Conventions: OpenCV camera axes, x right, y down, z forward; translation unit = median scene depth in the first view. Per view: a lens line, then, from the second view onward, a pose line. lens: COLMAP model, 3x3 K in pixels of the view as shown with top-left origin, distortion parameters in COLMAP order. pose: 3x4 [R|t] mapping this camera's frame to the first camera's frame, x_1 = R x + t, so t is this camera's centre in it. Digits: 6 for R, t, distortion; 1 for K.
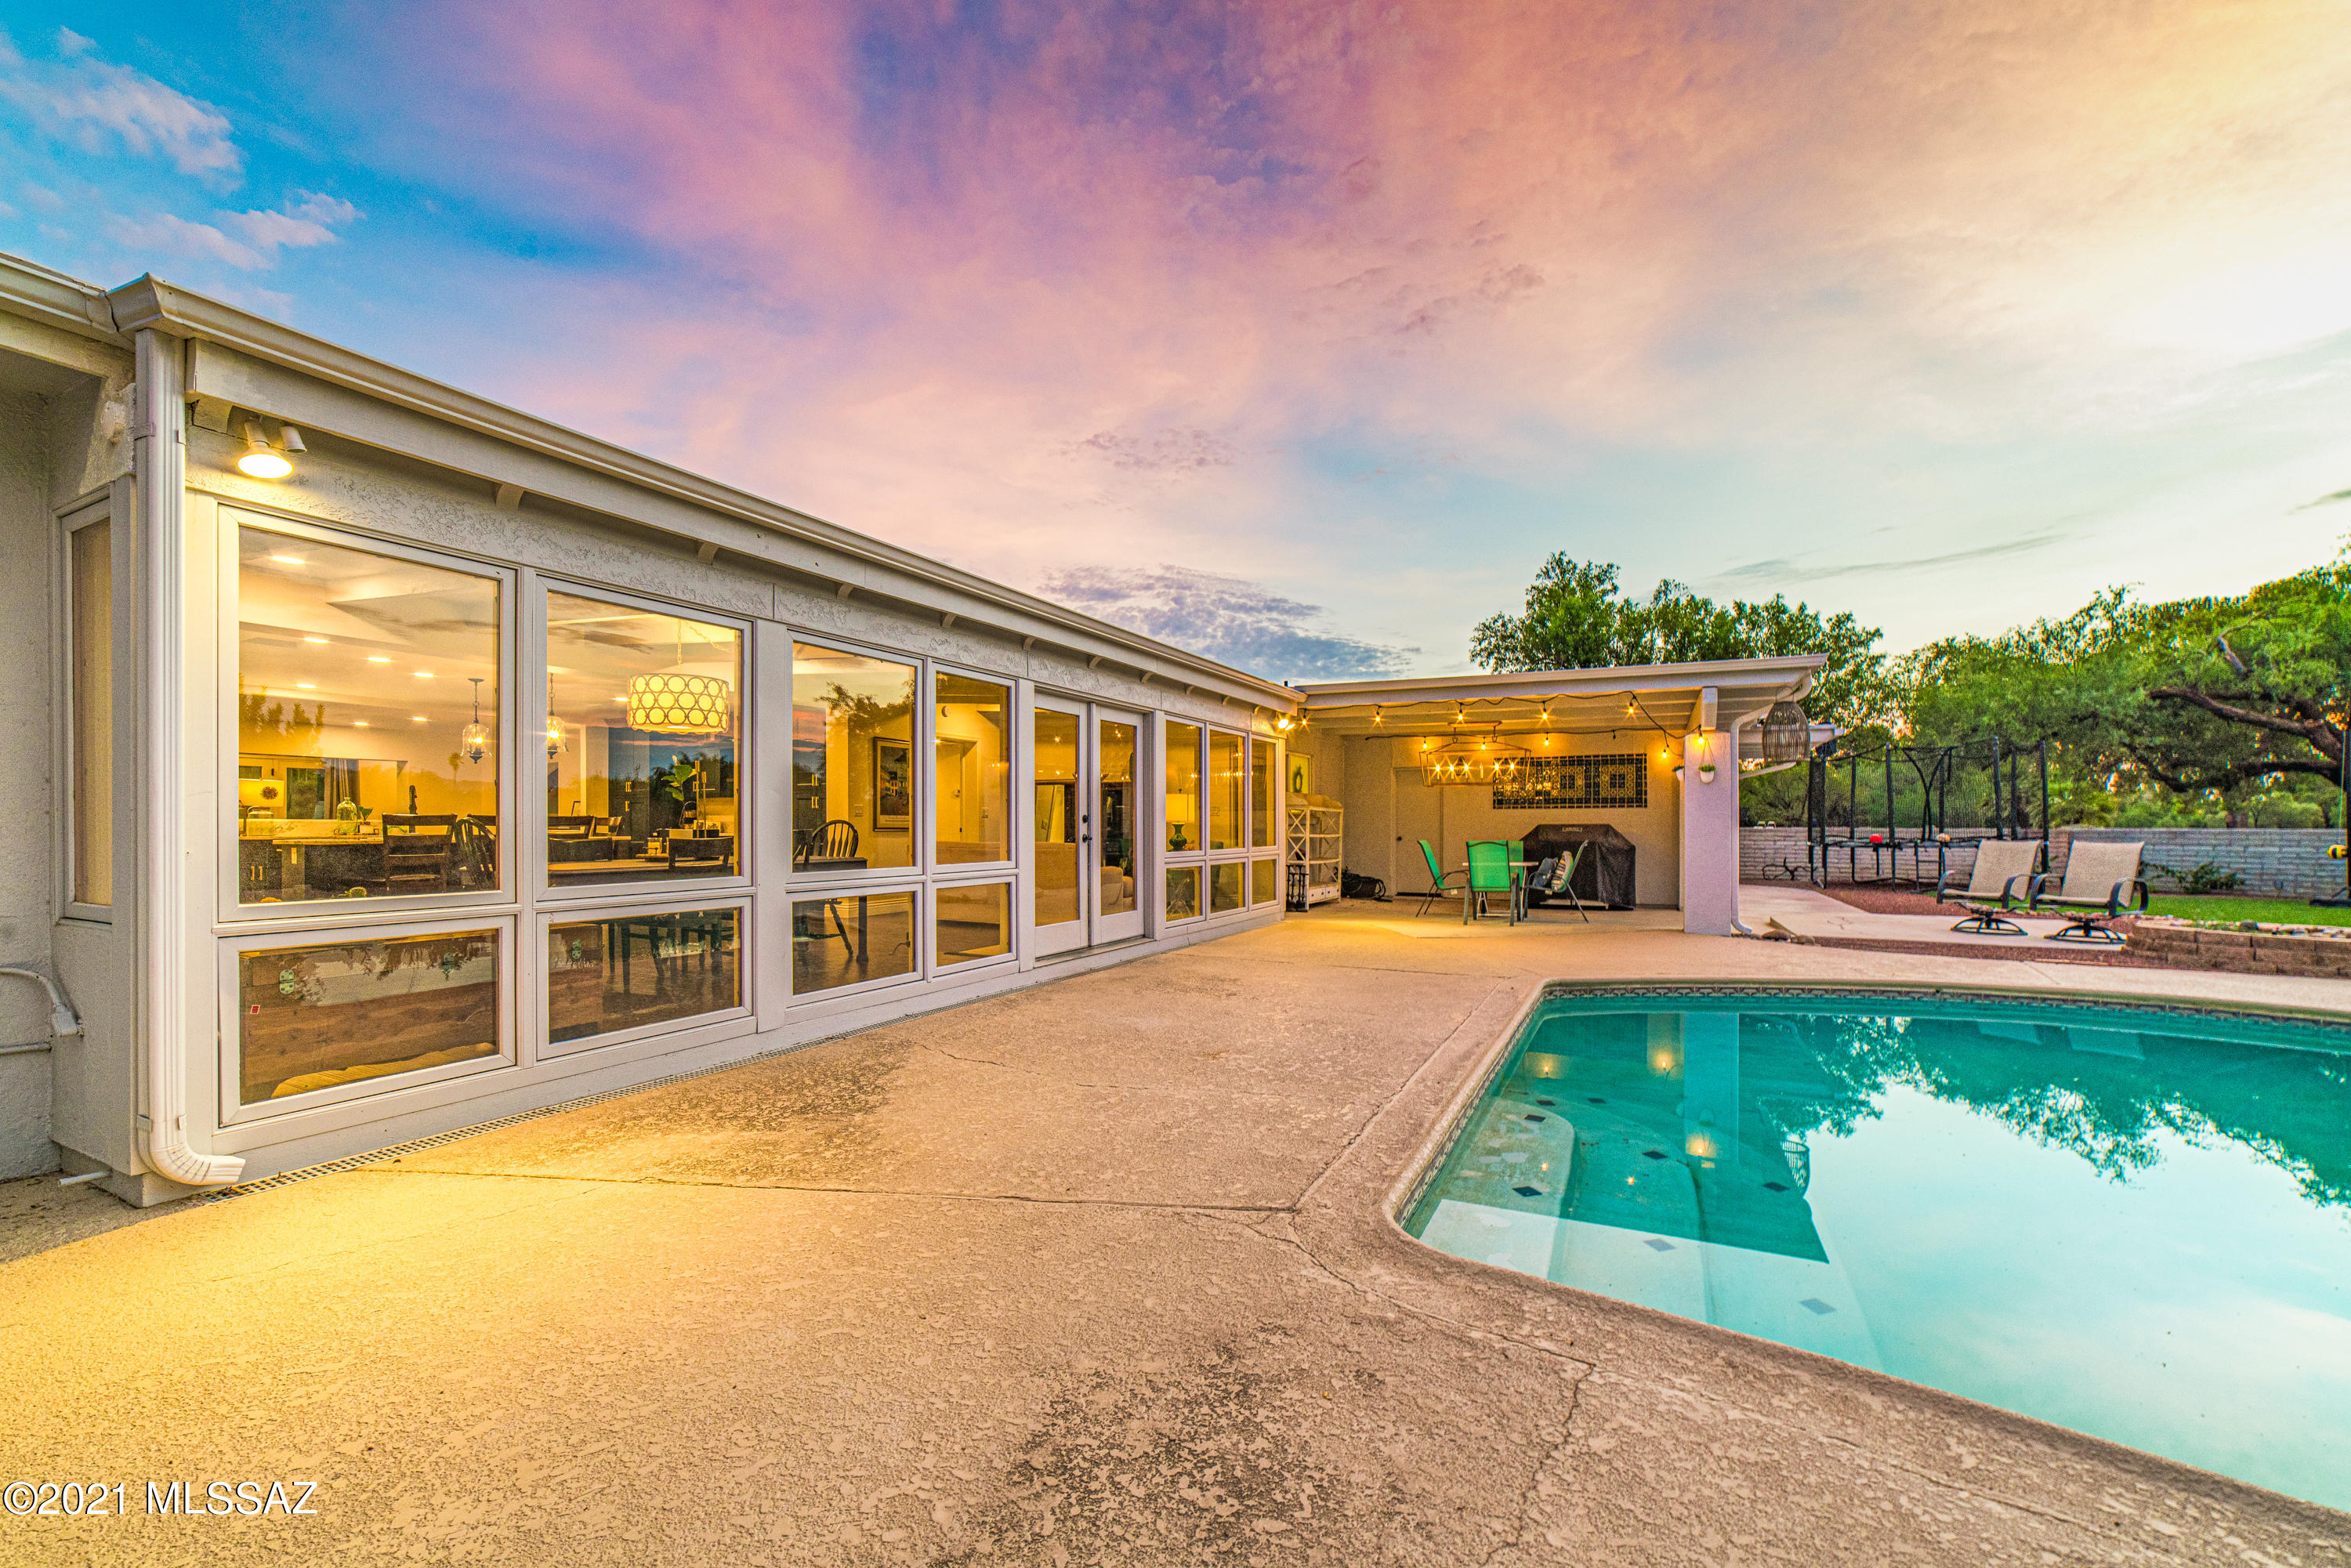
lens RADIAL K [[946.4, 0, 1214.1], [0, 946.4, 822.8], [0, 0, 1]] dist [-0.022648, 0.009414]
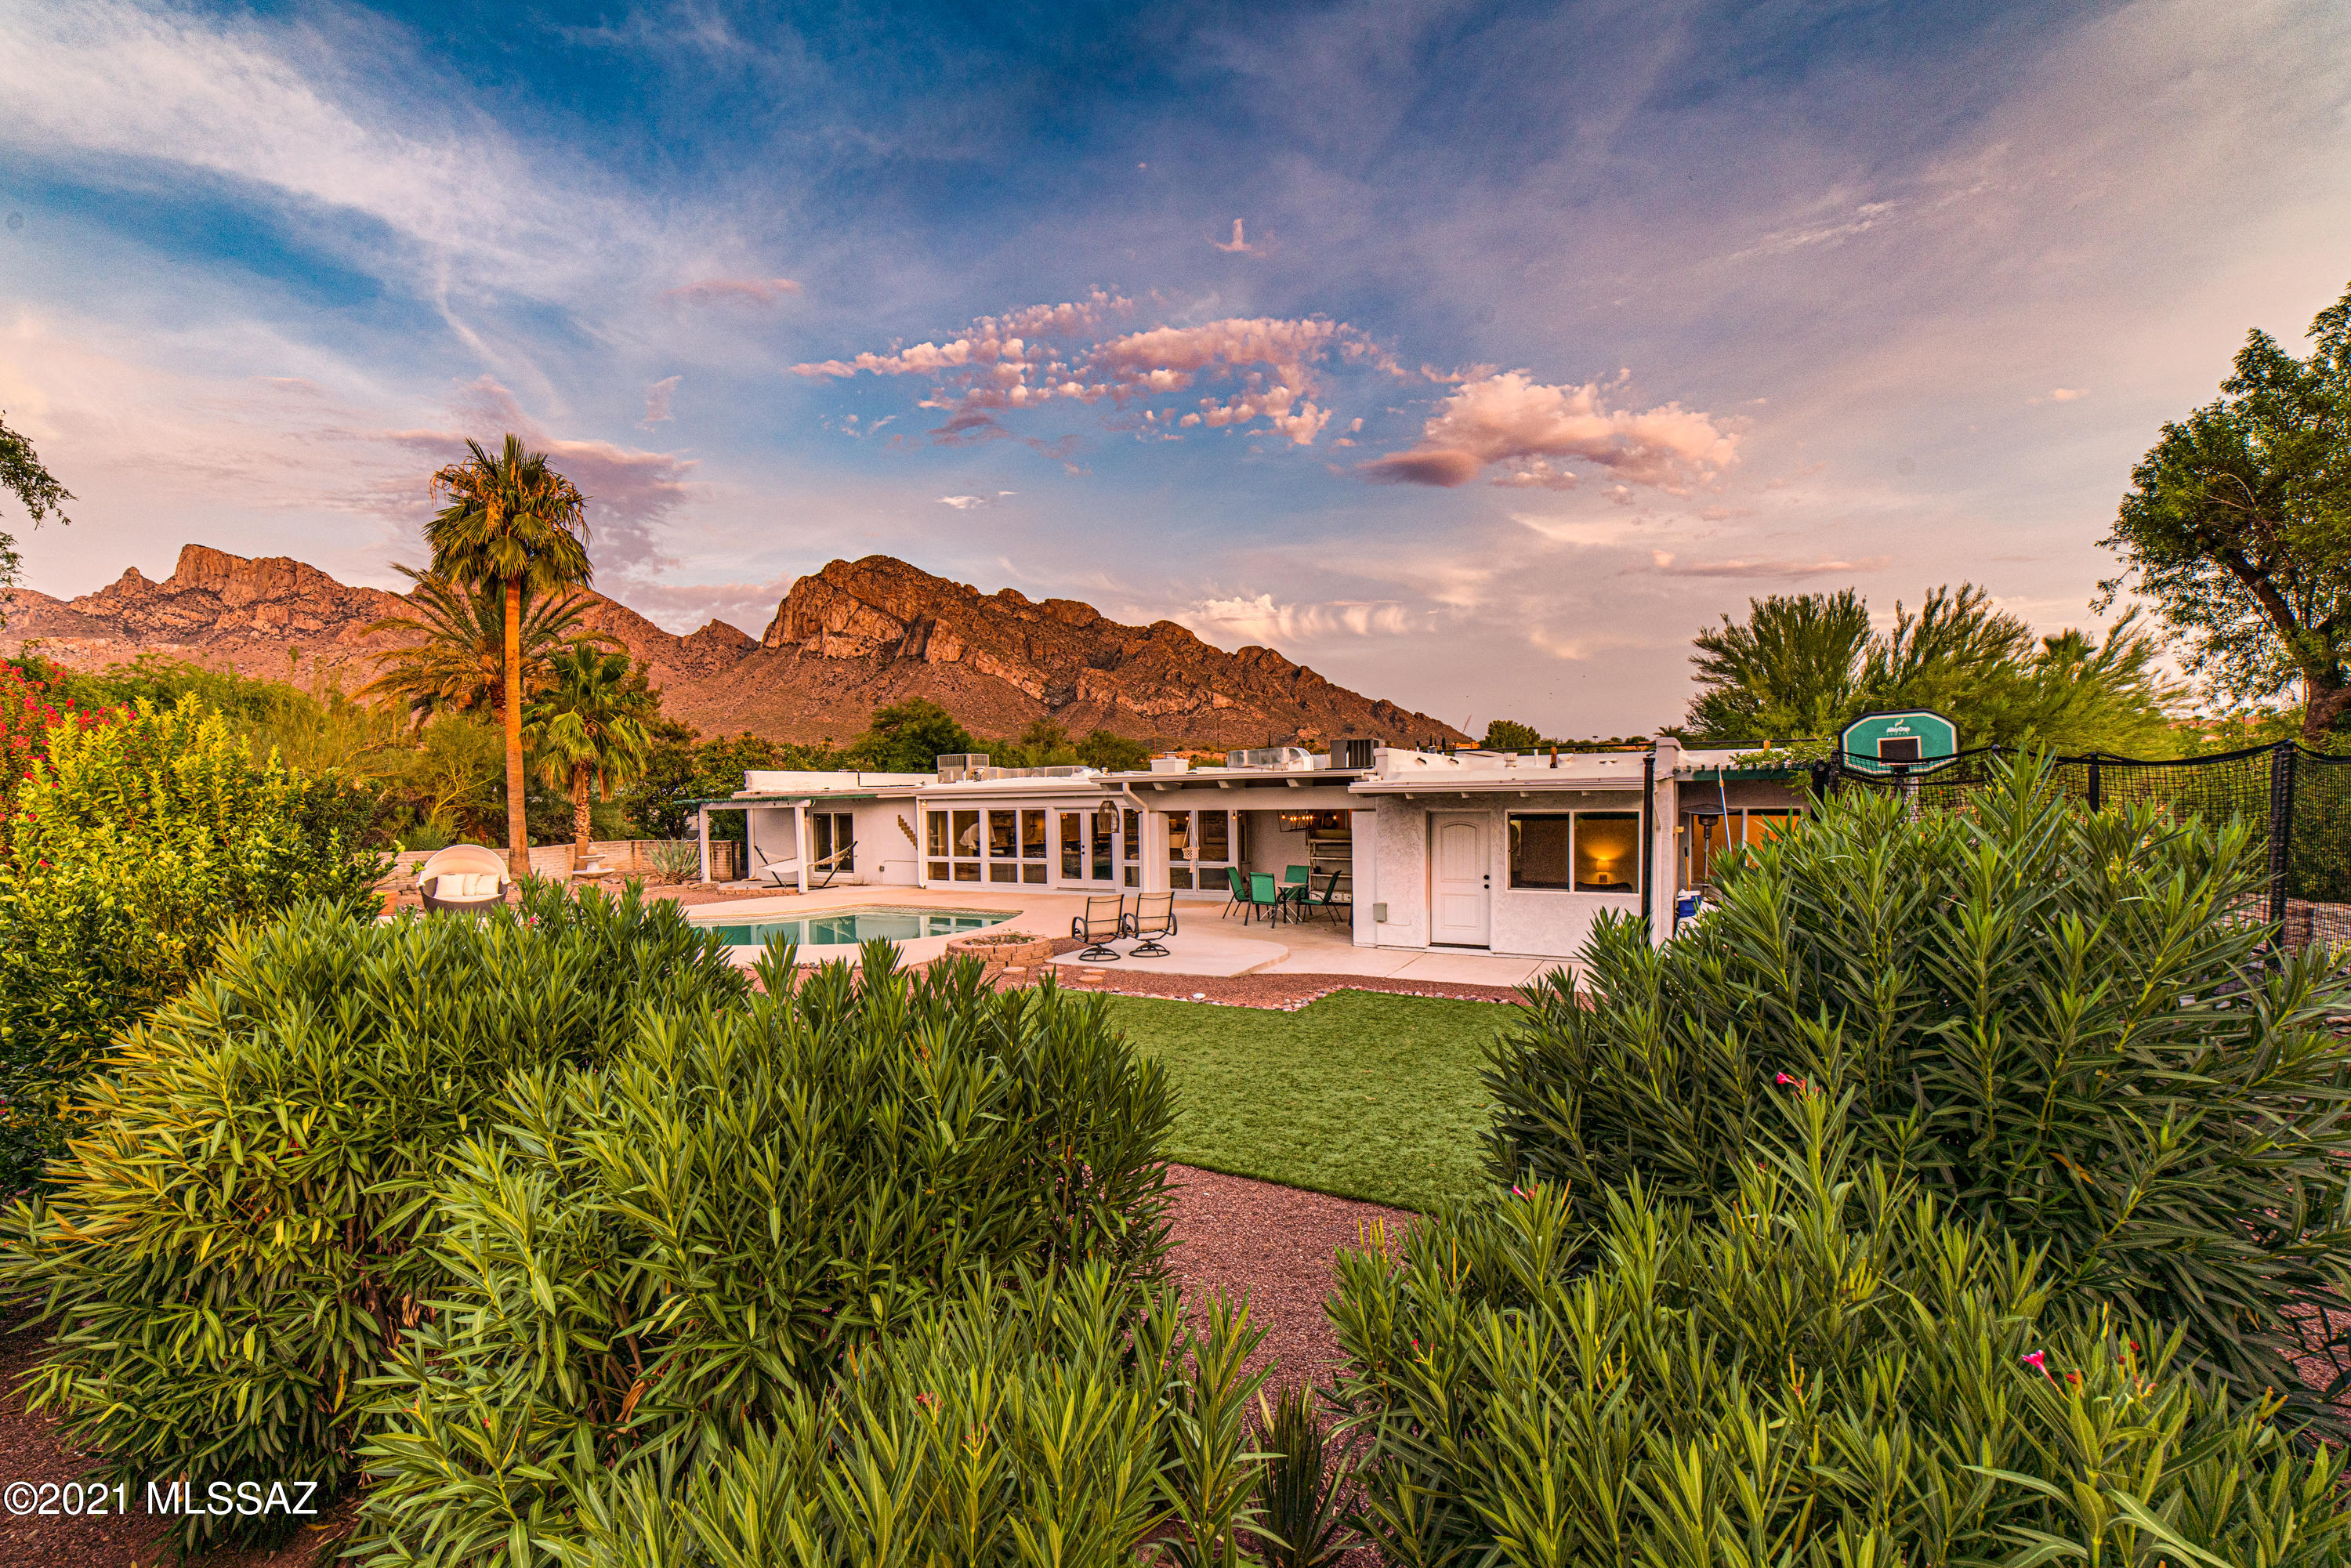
lens RADIAL K [[982.8, 0, 1148.9], [0, 982.8, 850.3], [0, 0, 1]] dist [-0.006600, 0.000406]
pose [[-0.071885, 0.058949, -0.995669, 1.901719], [0.023040, 0.998084, 0.057428, -0.108141], [0.997147, -0.018812, -0.073105, 0.901229]]
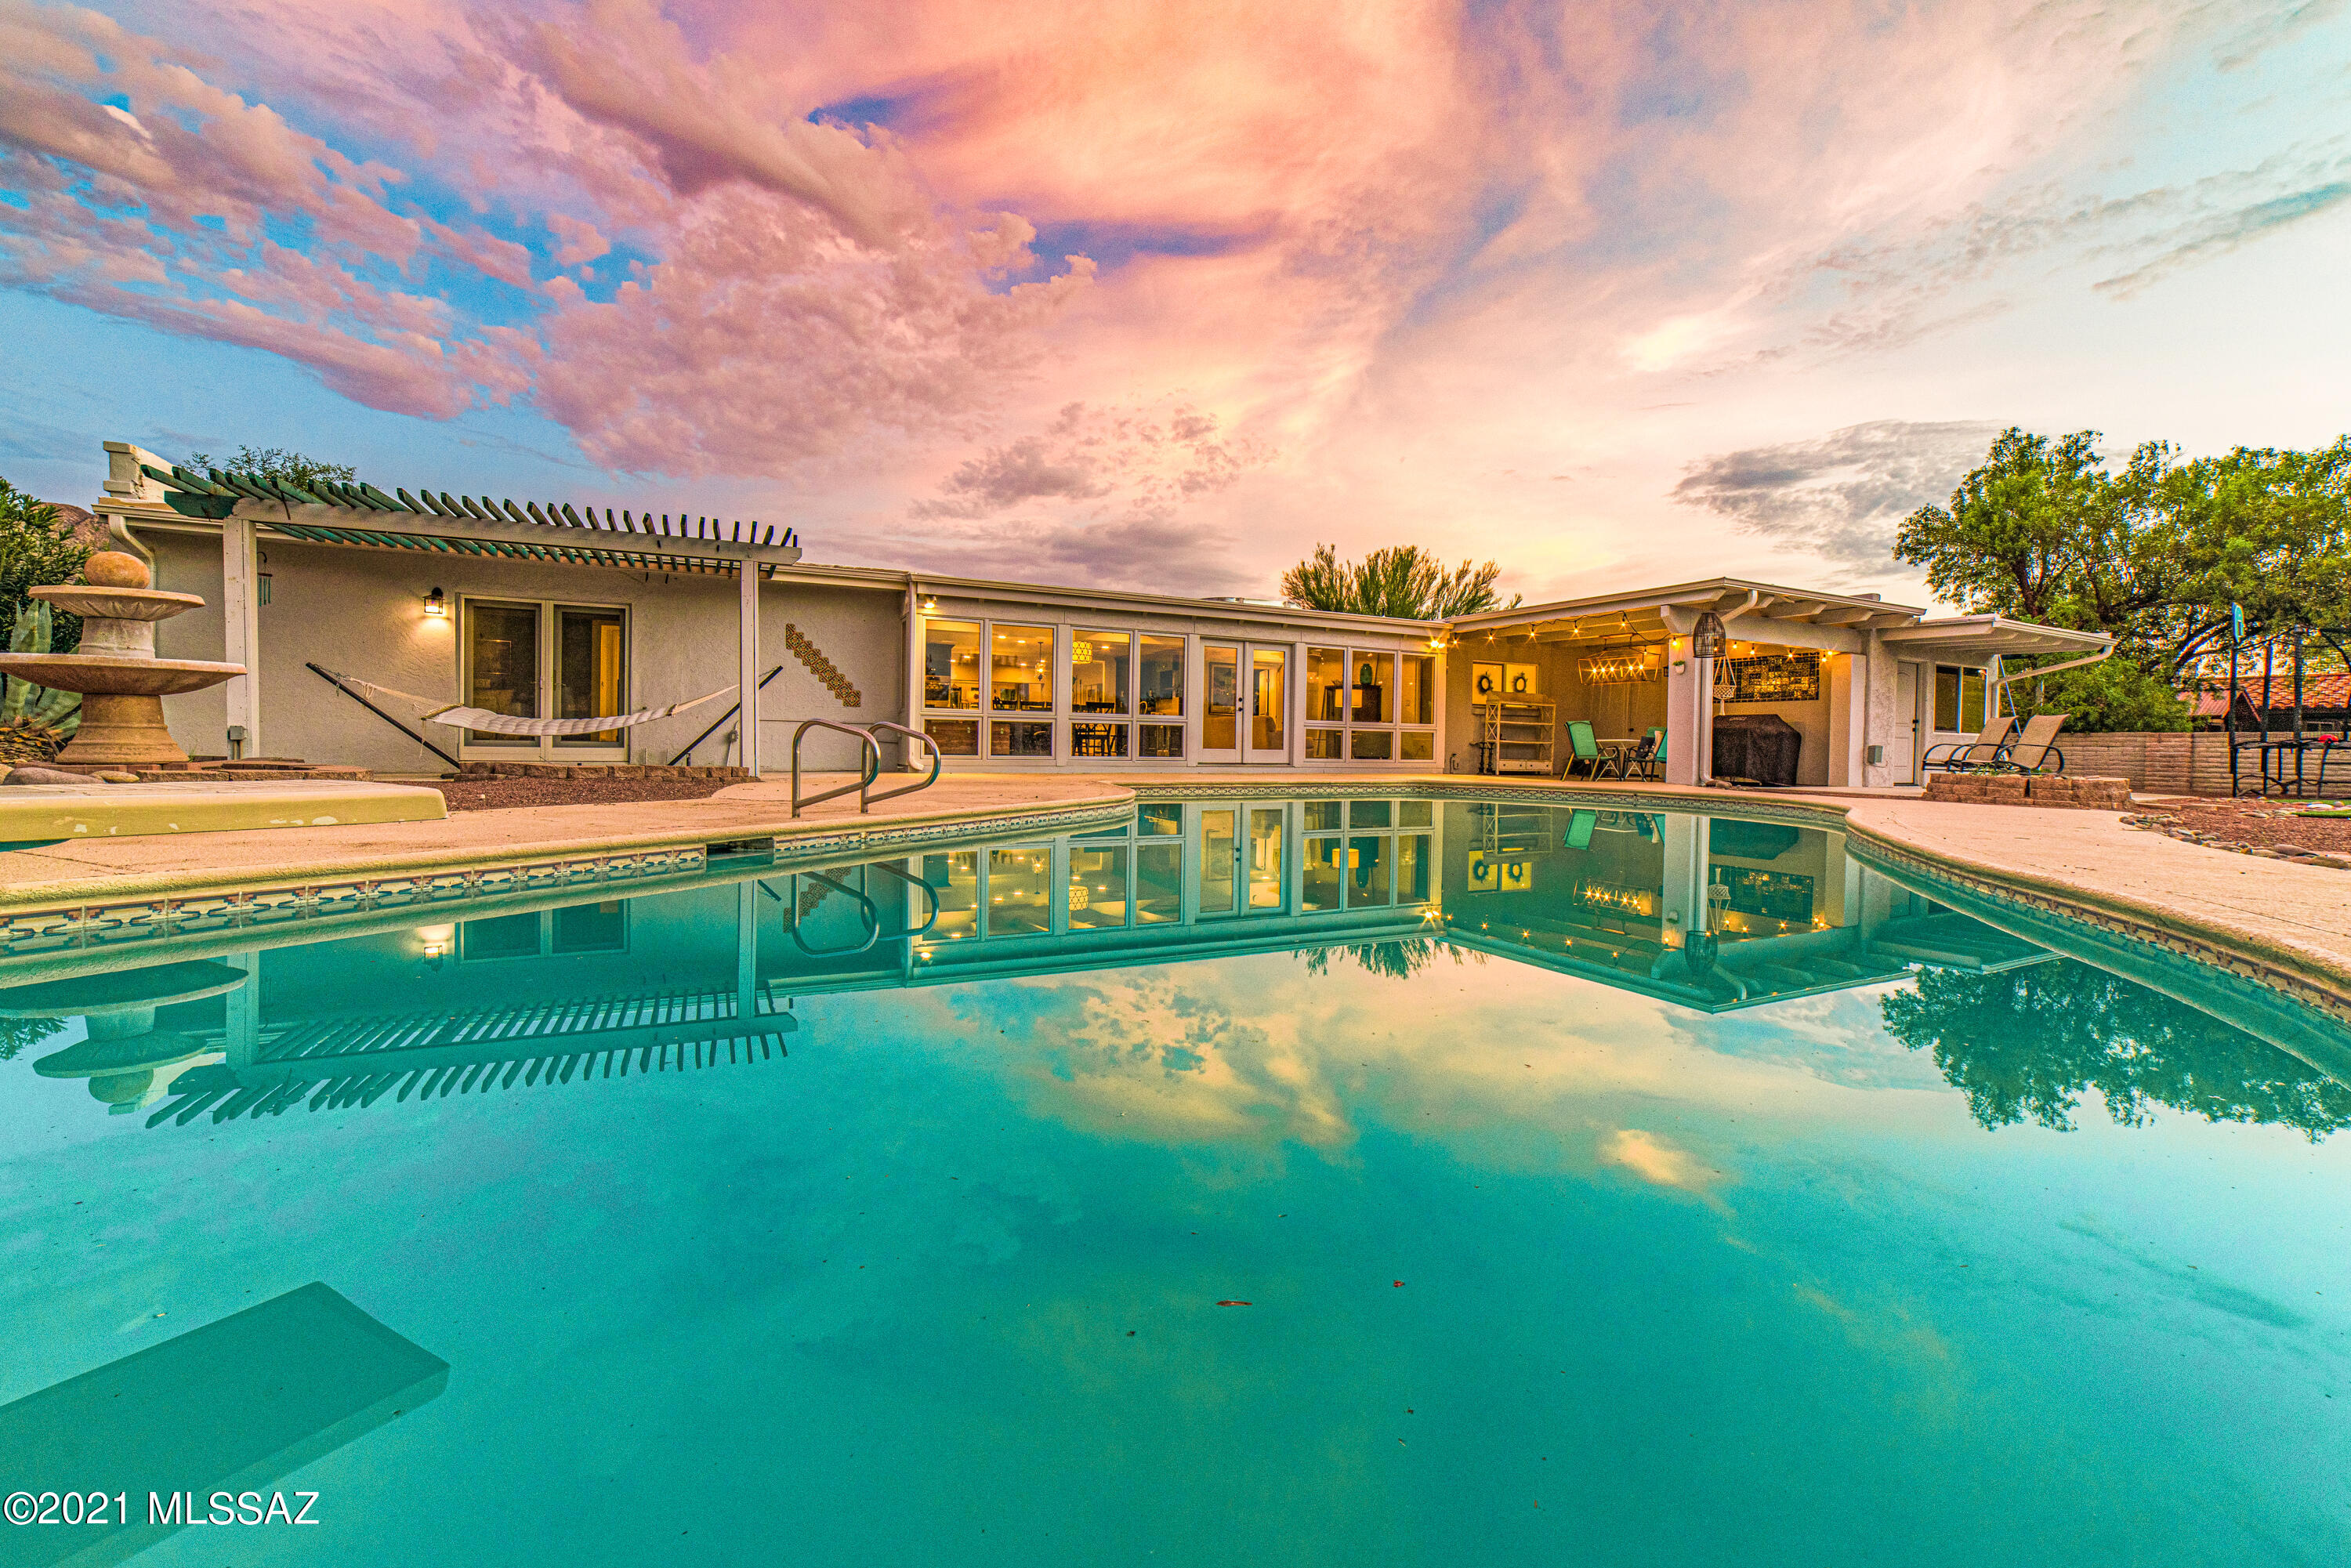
lens RADIAL K [[946.4, 0, 1190.2], [0, 946.4, 773.2], [0, 0, 1]] dist [-0.022648, 0.009414]
pose [[0.791686, 0.035331, -0.609906, 0.632404], [-0.016506, 0.999199, 0.036458, 0.050070], [0.610705, -0.018796, 0.791635, -0.416769]]
